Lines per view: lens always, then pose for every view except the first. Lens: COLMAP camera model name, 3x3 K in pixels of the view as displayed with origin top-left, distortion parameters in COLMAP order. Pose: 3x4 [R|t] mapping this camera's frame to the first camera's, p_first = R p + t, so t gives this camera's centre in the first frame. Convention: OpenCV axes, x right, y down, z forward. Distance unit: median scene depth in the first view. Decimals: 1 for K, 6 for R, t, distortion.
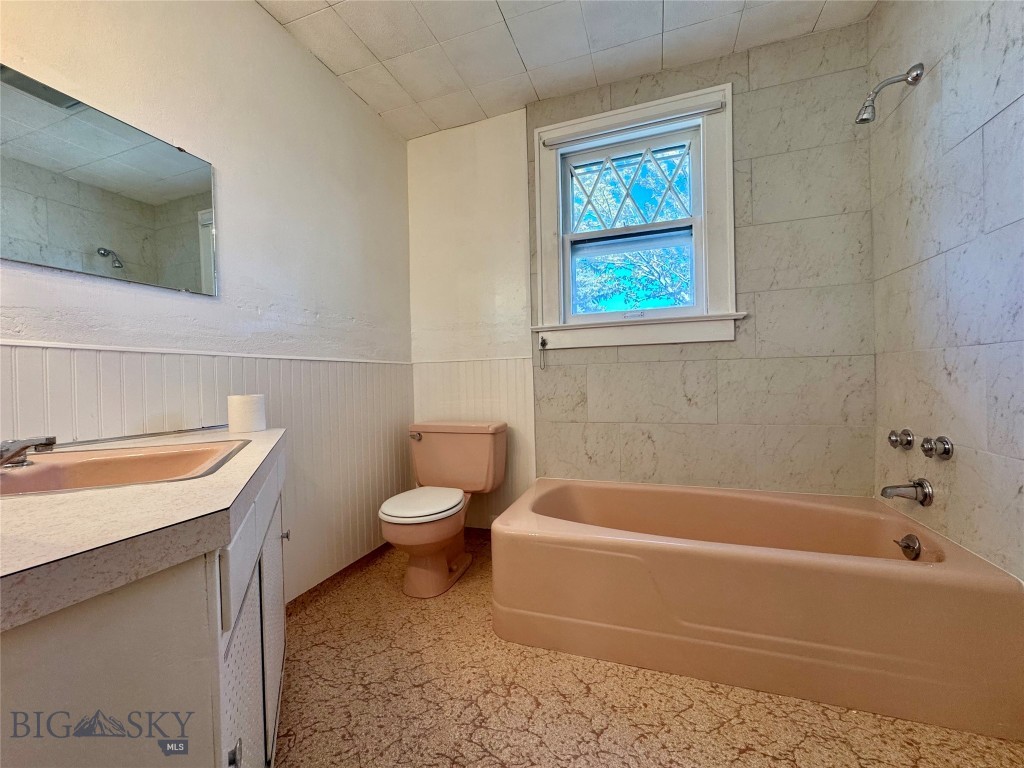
lens RADIAL K [[414.0, 0, 510.5], [0, 414.0, 383.7], [0, 0, 1]] dist [-0.003034, 0.000122]
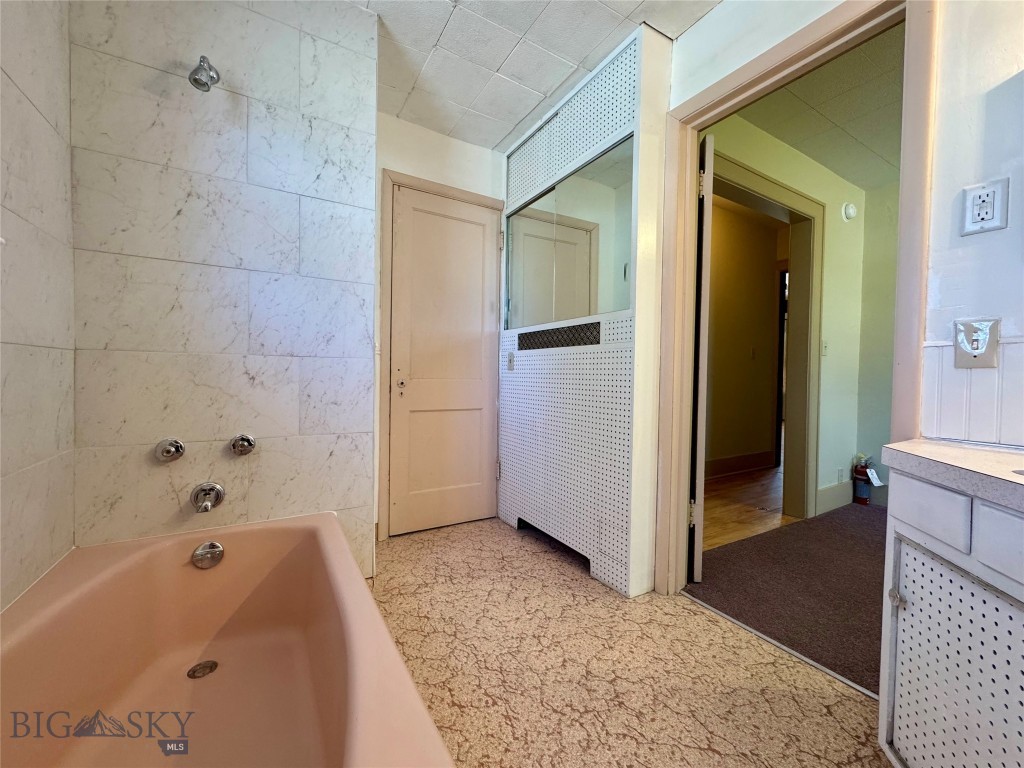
lens RADIAL K [[414.0, 0, 510.5], [0, 414.0, 383.7], [0, 0, 1]] dist [-0.003034, 0.000122]
pose [[-0.770555, -0.002371, 0.637369, -0.246770], [0.010388, 0.999814, 0.016278, -0.021637], [-0.637289, 0.019164, -0.770387, 1.595744]]
